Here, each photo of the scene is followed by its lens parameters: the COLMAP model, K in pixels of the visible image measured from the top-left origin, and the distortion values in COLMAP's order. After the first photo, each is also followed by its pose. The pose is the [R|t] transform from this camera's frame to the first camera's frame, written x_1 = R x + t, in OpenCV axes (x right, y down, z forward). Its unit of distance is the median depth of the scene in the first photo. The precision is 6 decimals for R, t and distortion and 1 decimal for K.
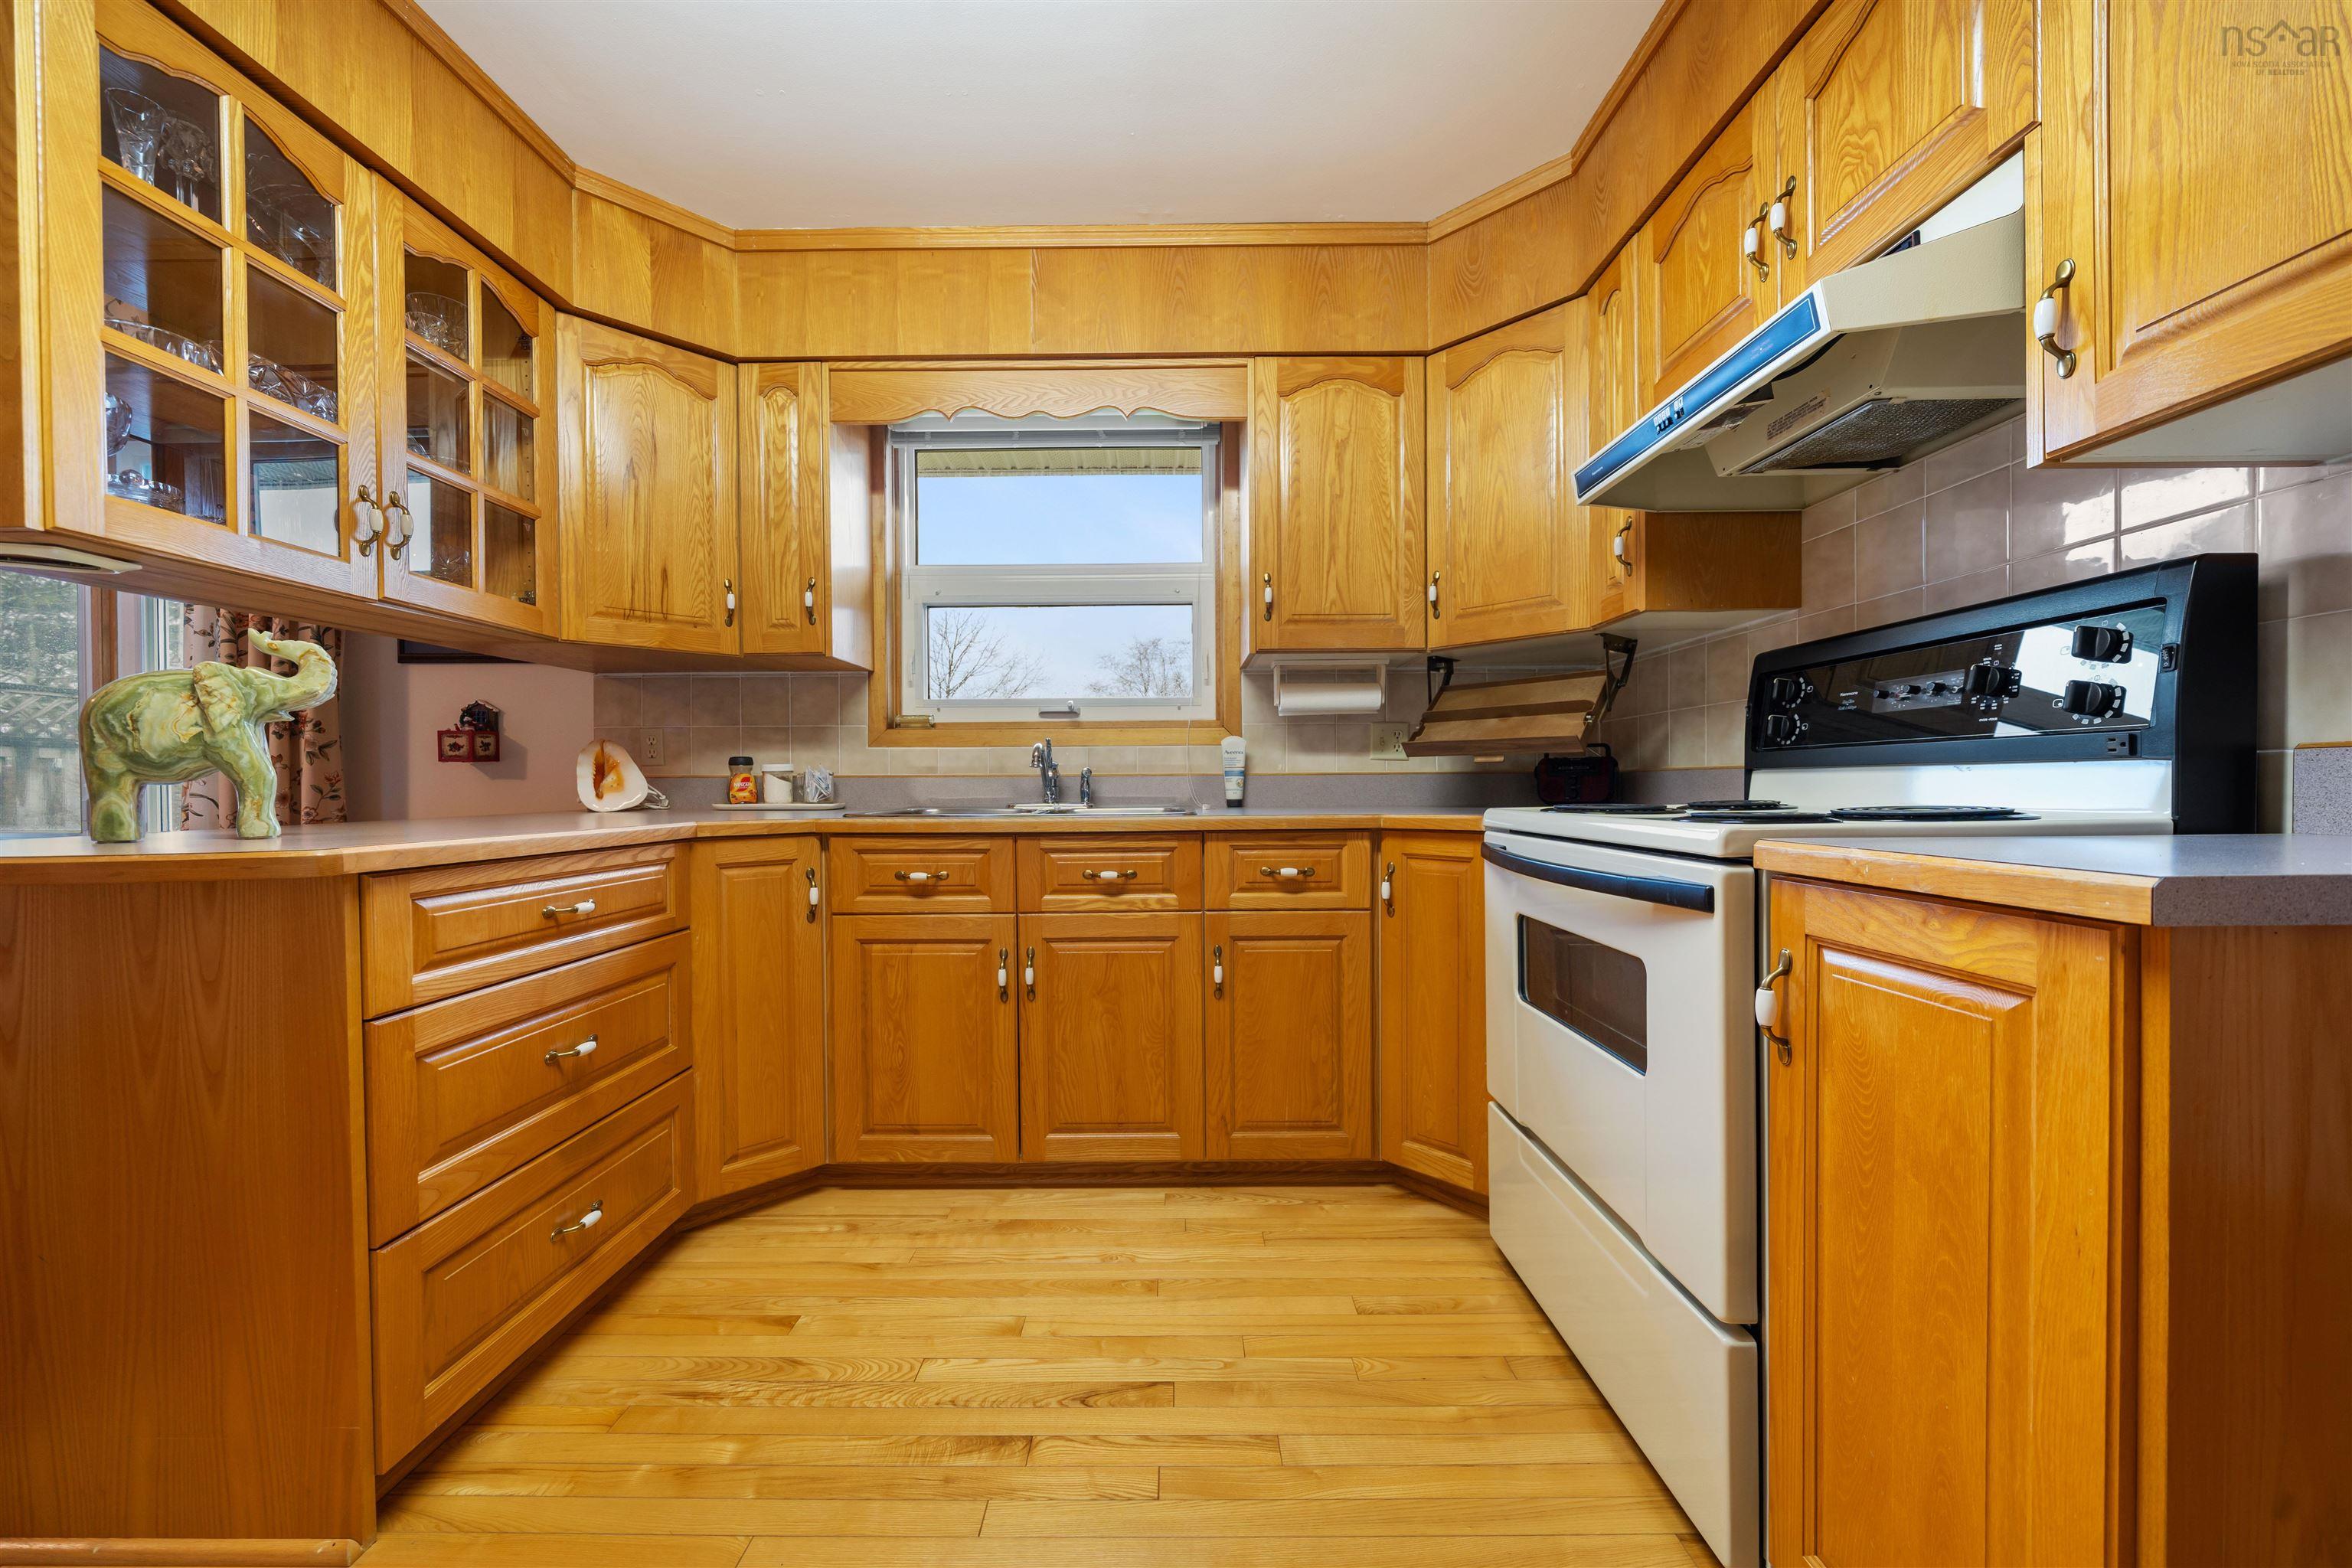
lens RADIAL K [[861.2, 0, 1172.0], [0, 861.2, 794.1], [0, 0, 1]] dist [-0.004801, -0.000145]
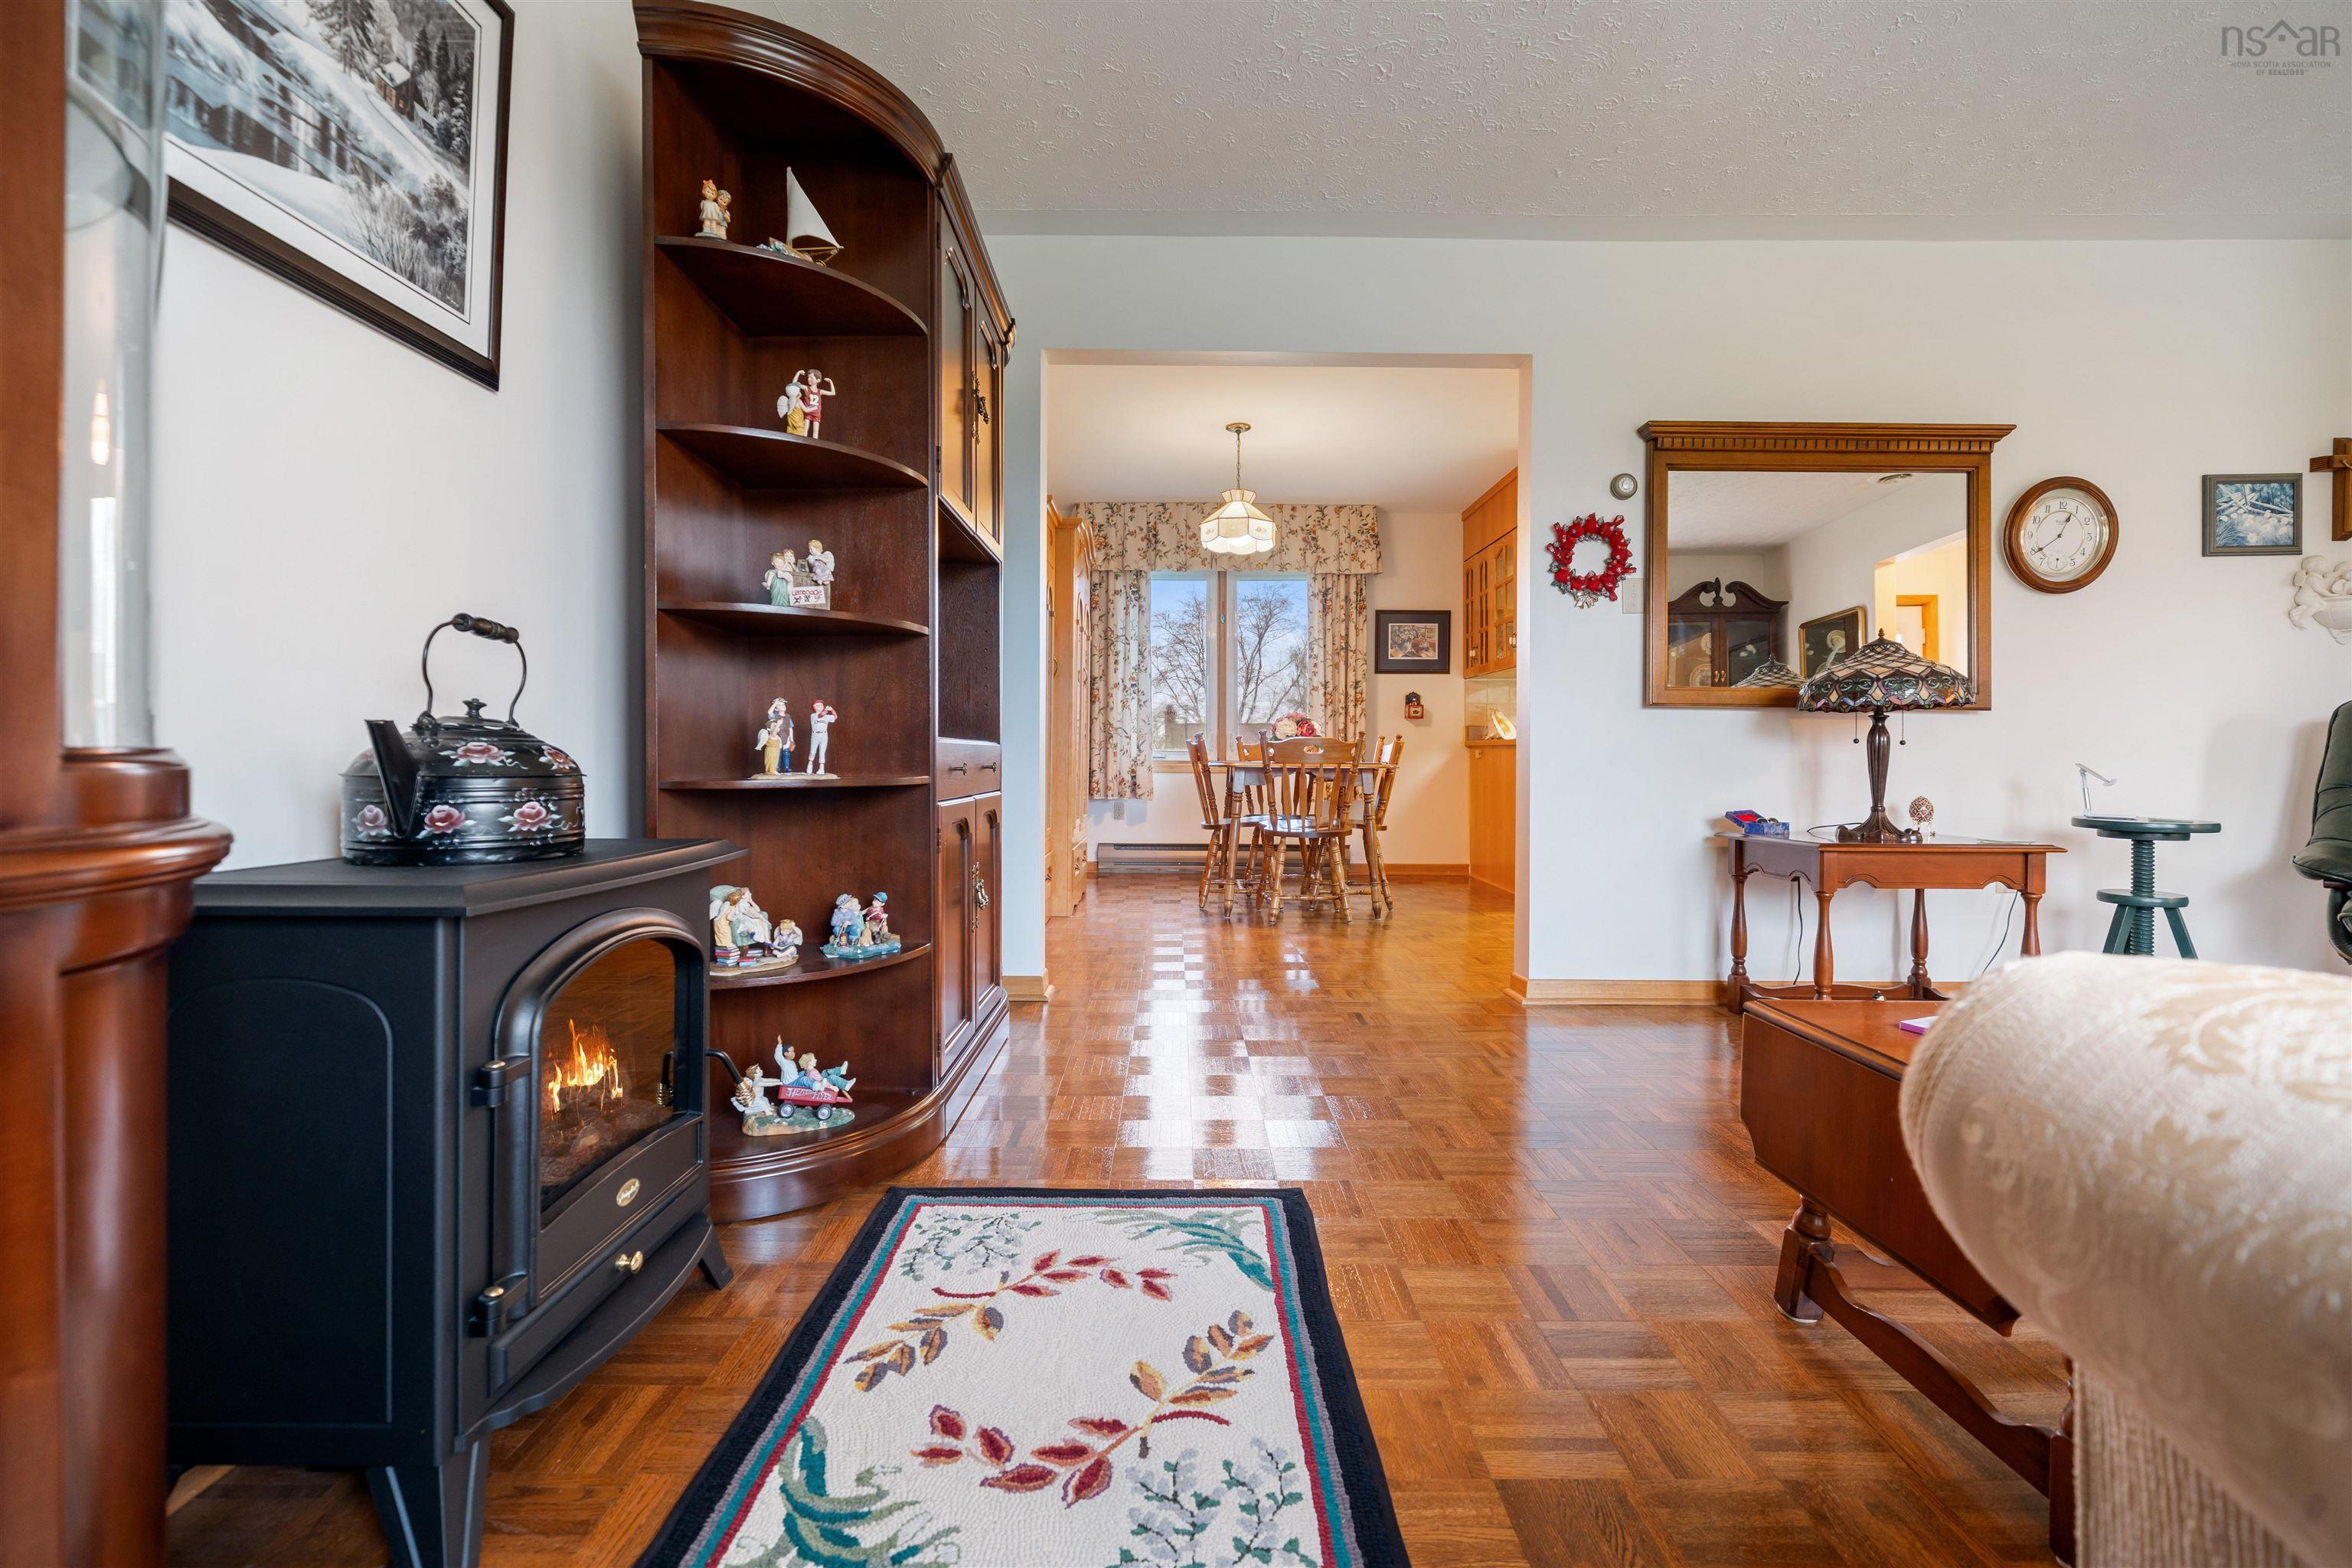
lens RADIAL K [[1023.8, 0, 1166.8], [0, 1023.8, 763.6], [0, 0, 1]] dist [0.001906, -0.000552]
pose [[0.999970, 0.003475, 0.006878, -1.897639], [-0.003435, 0.999977, -0.005789, 0.122124], [-0.006898, 0.005766, 0.999960, -2.105245]]
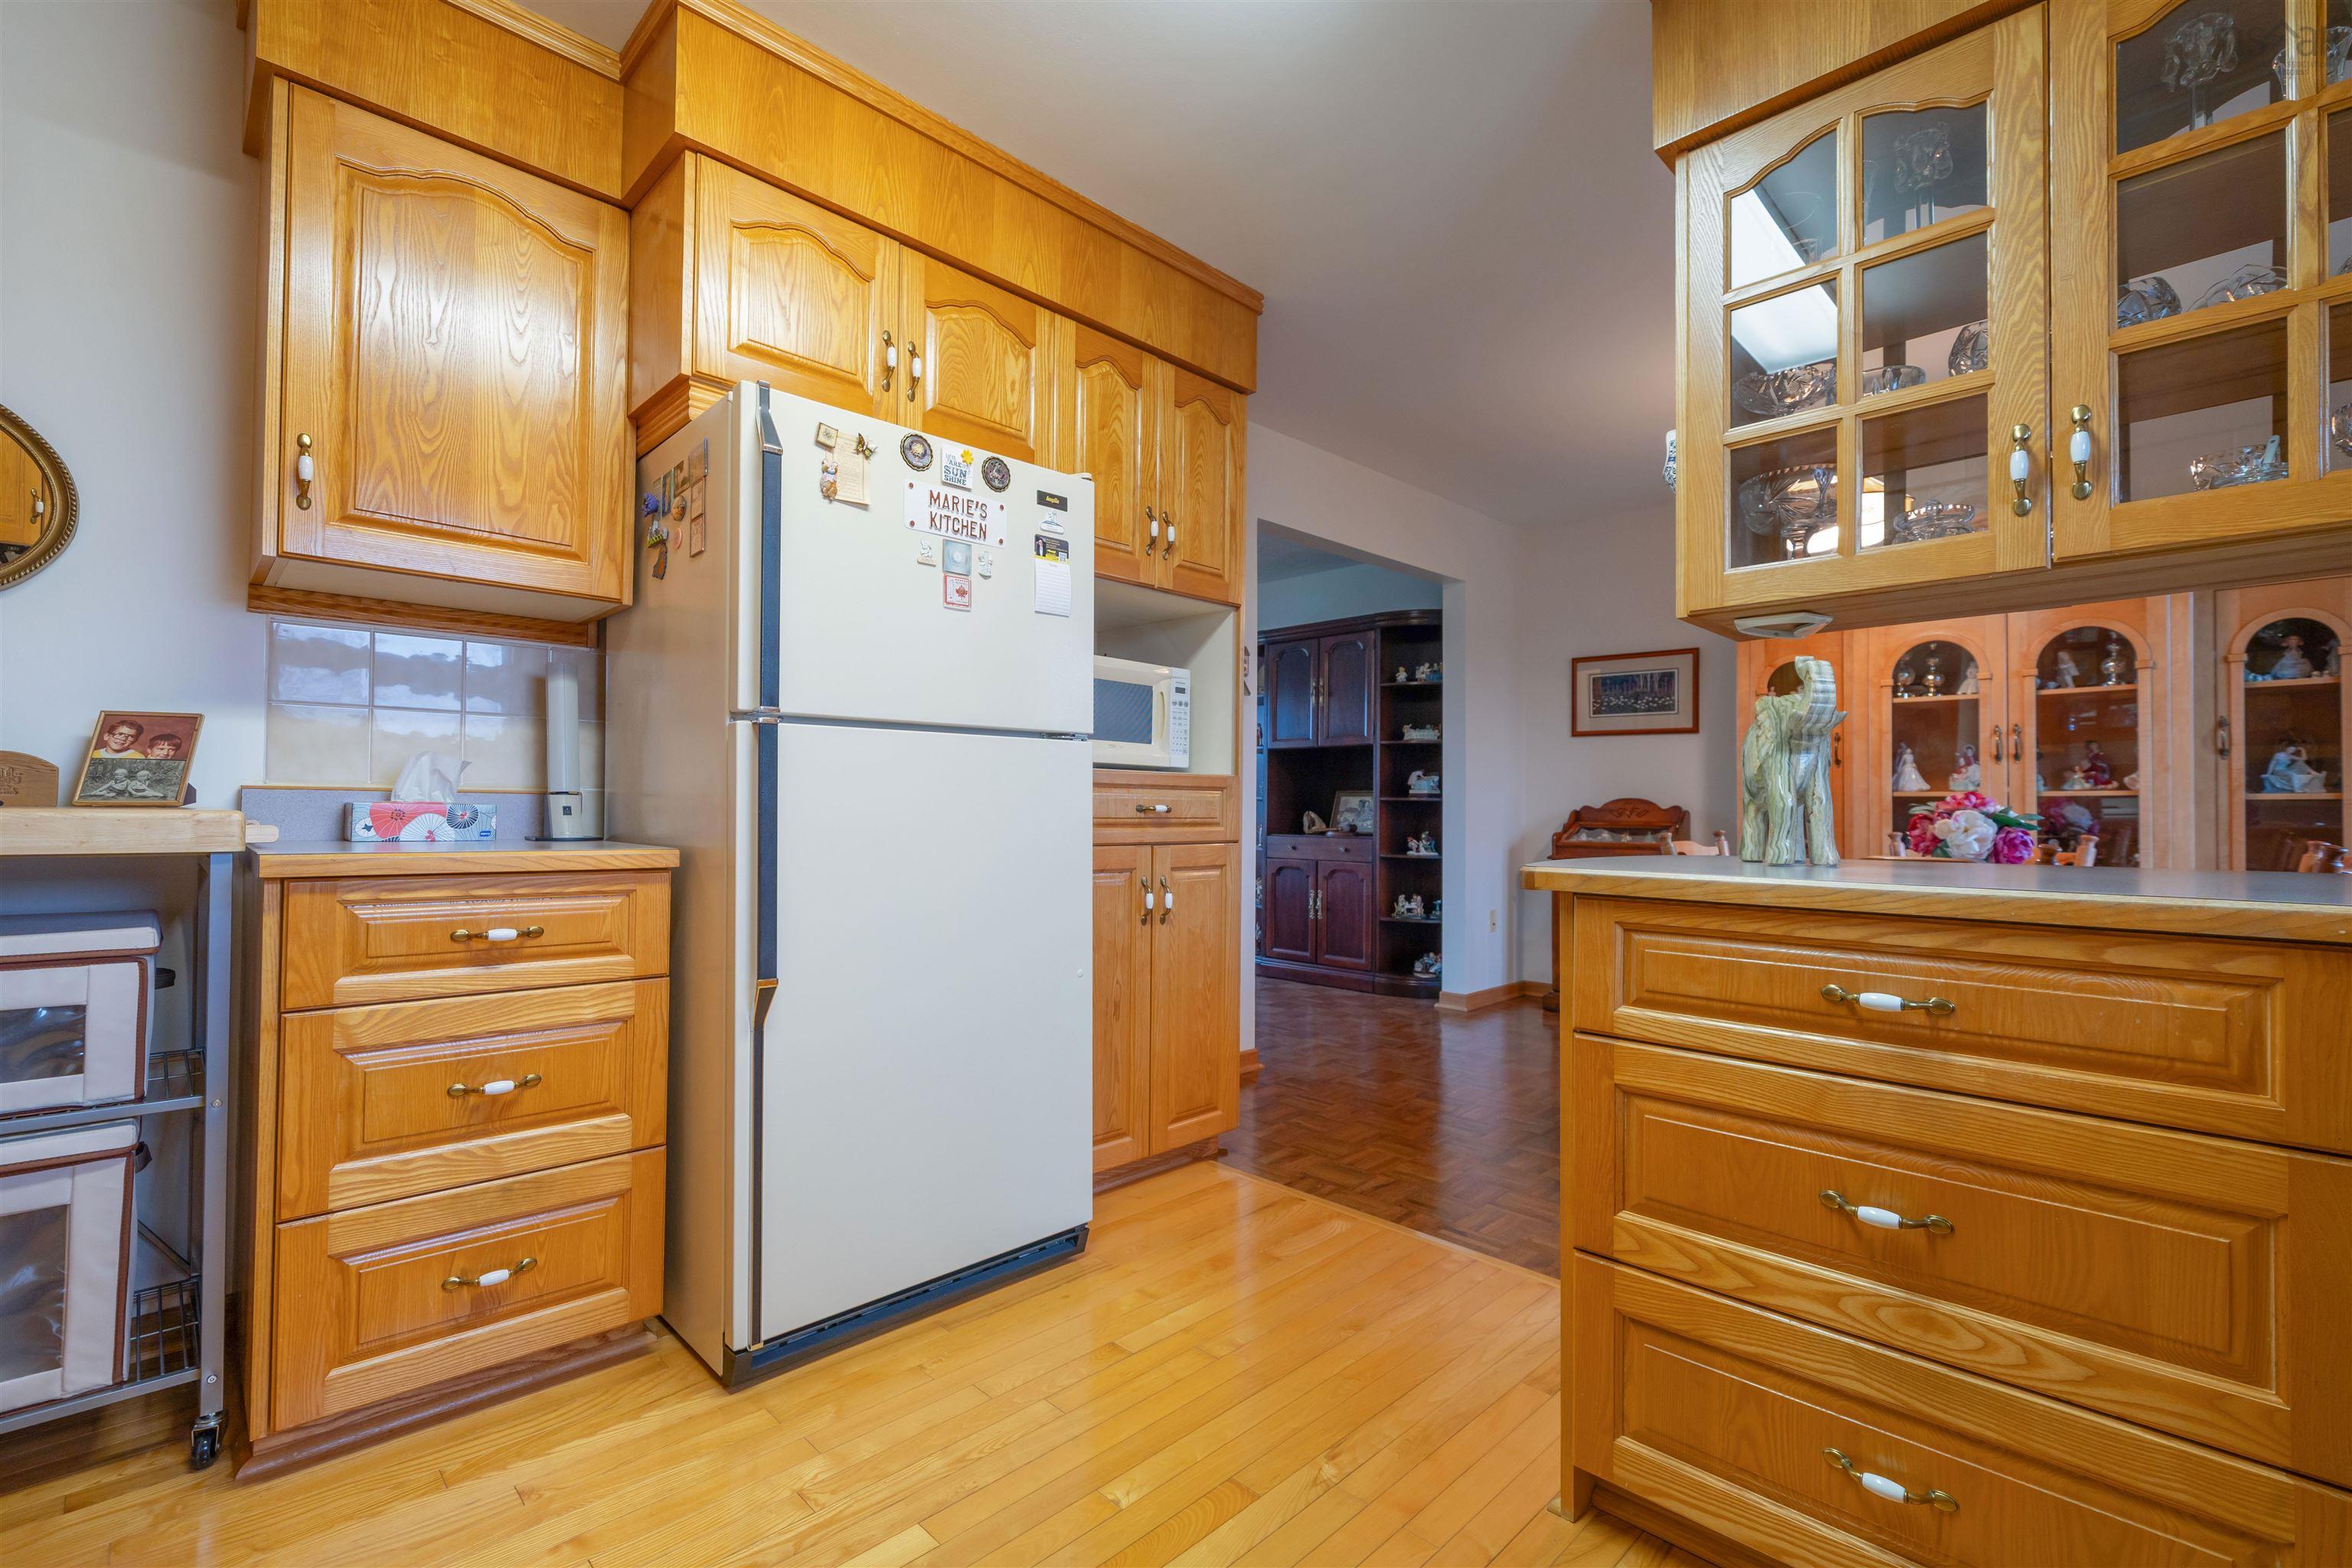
lens RADIAL K [[1023.8, 0, 1168.5], [0, 1023.8, 796.0], [0, 0, 1]] dist [0.001906, -0.000552]
pose [[-0.705900, -0.010860, -0.708228, 0.182713], [-0.011306, 0.999928, -0.004064, -0.010693], [0.708221, 0.005139, -0.705972, 0.839511]]
